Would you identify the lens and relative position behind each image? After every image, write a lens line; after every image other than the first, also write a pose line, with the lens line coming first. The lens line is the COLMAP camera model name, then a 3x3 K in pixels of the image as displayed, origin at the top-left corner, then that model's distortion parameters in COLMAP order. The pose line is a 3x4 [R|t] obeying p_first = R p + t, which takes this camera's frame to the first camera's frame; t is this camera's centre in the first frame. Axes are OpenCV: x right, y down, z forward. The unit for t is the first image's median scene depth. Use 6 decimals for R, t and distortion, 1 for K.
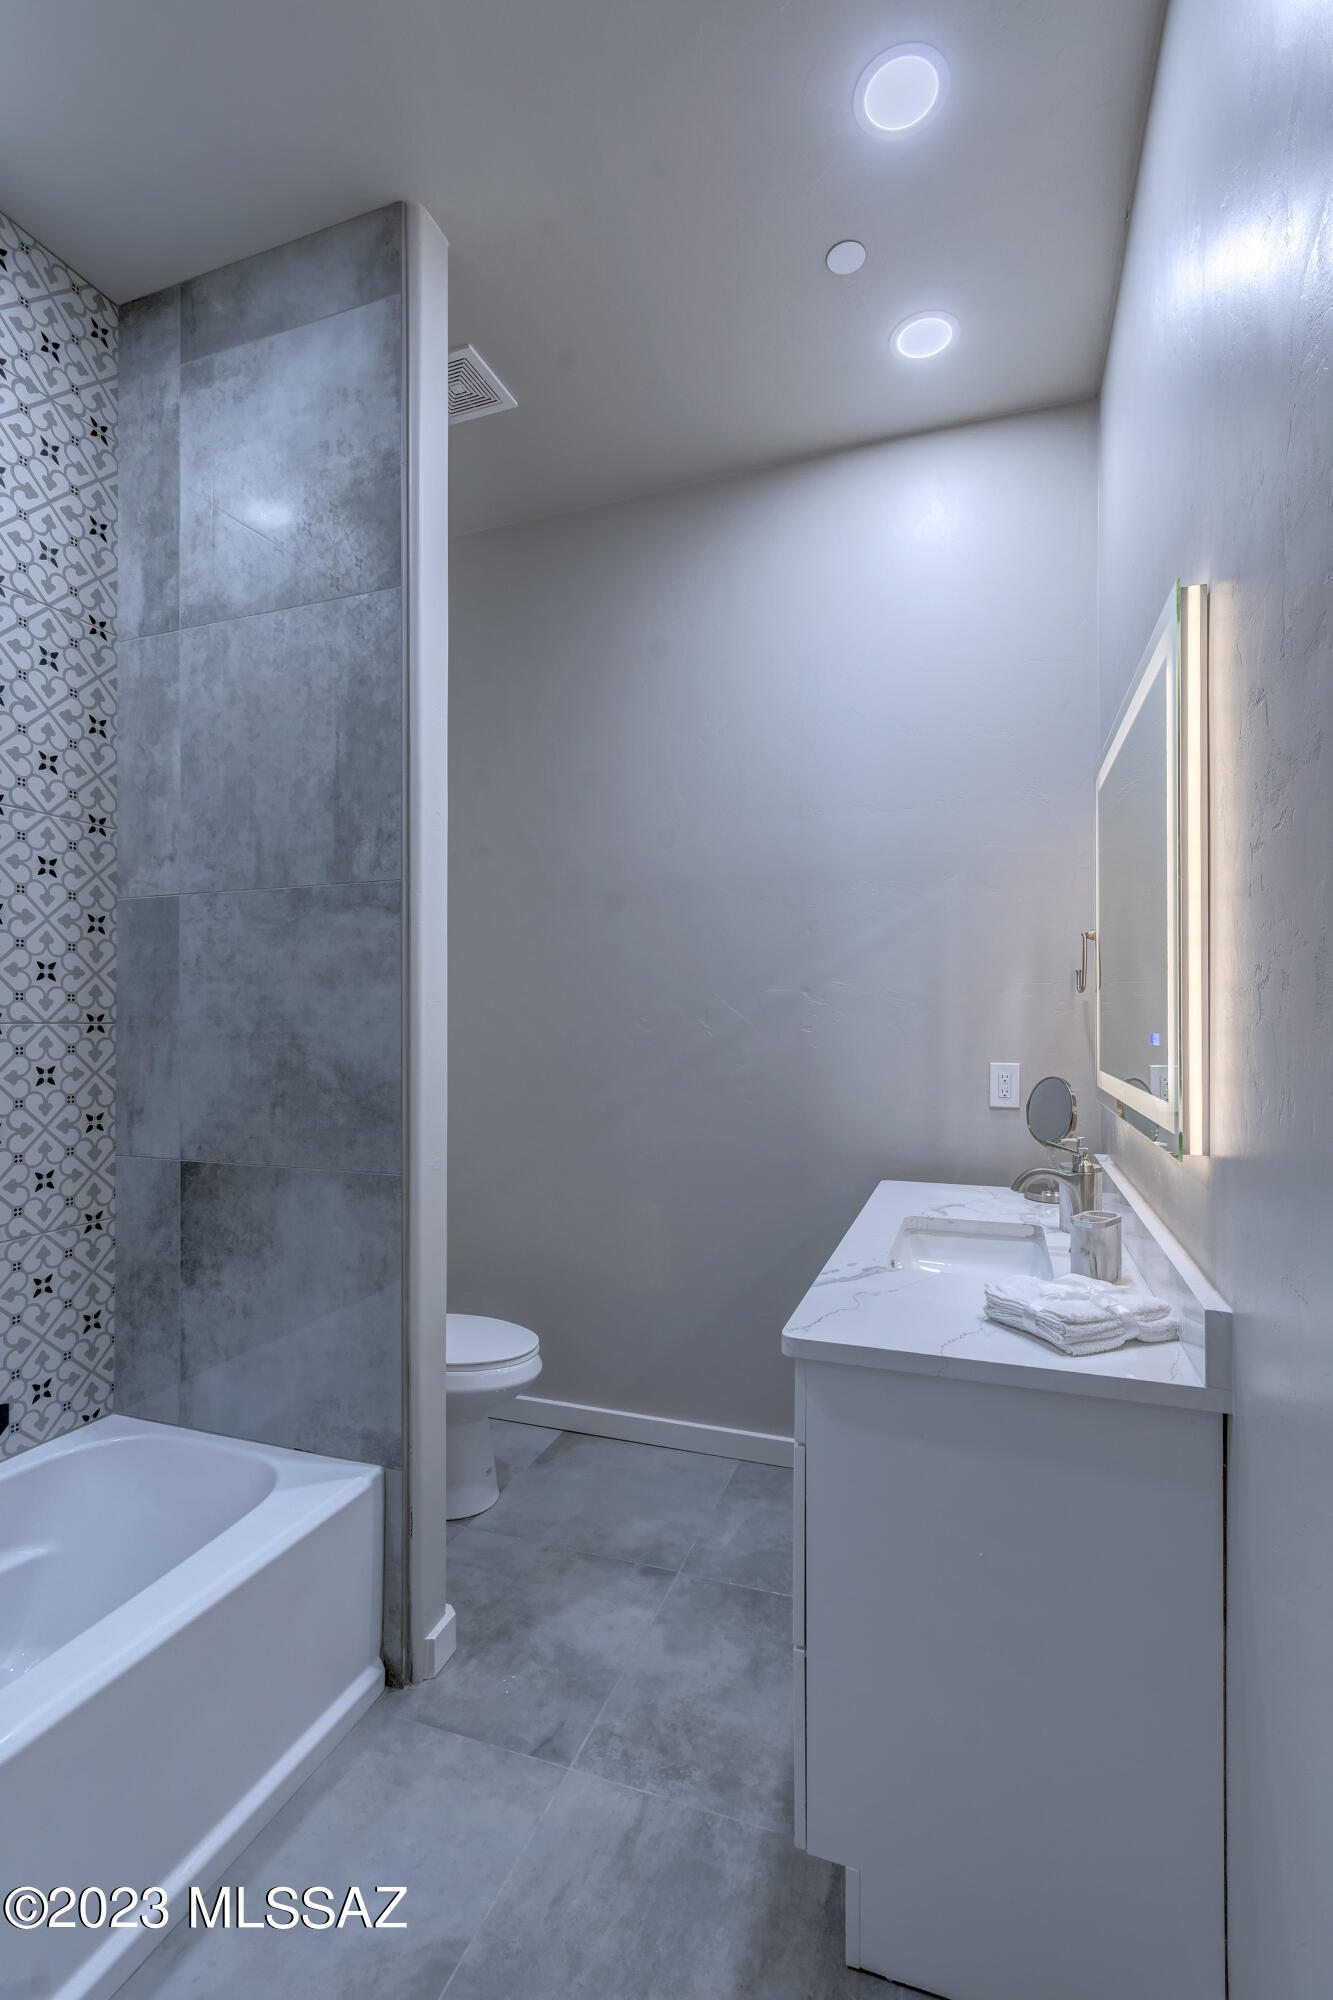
lens RADIAL K [[899.4, 0, 668.7], [0, 899.4, 1004.0], [0, 0, 1]] dist [0.005617, -0.000520]
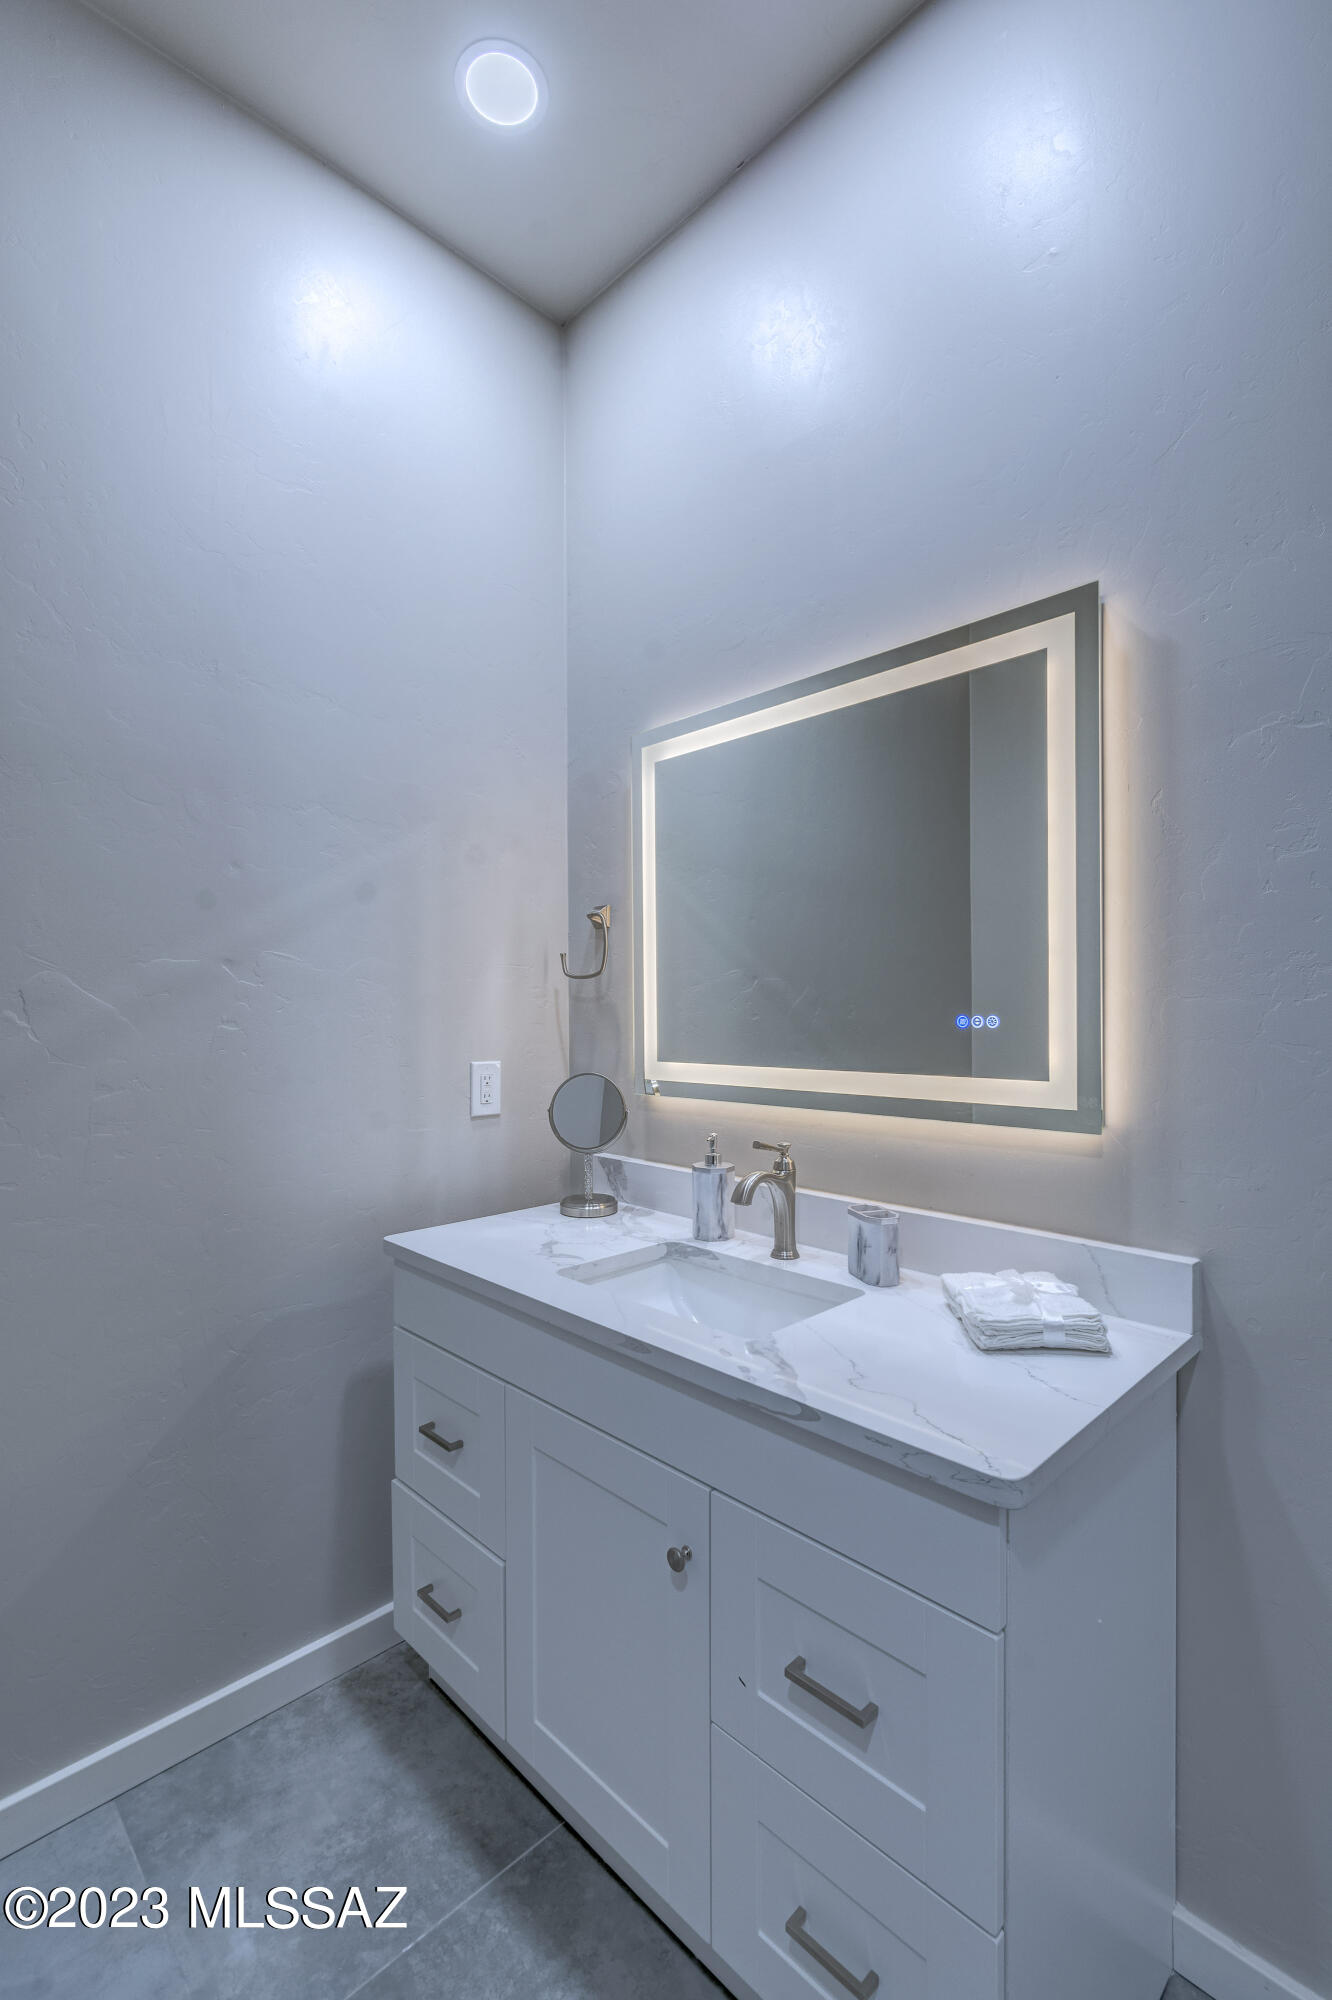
lens RADIAL K [[899.4, 0, 667.3], [0, 899.4, 1011.1], [0, 0, 1]] dist [0.005617, -0.000520]
pose [[0.435898, -0.000842, 0.899996, -0.302145], [-0.007409, 0.999962, 0.004524, 0.014419], [-0.899965, -0.008640, 0.435876, 0.500096]]
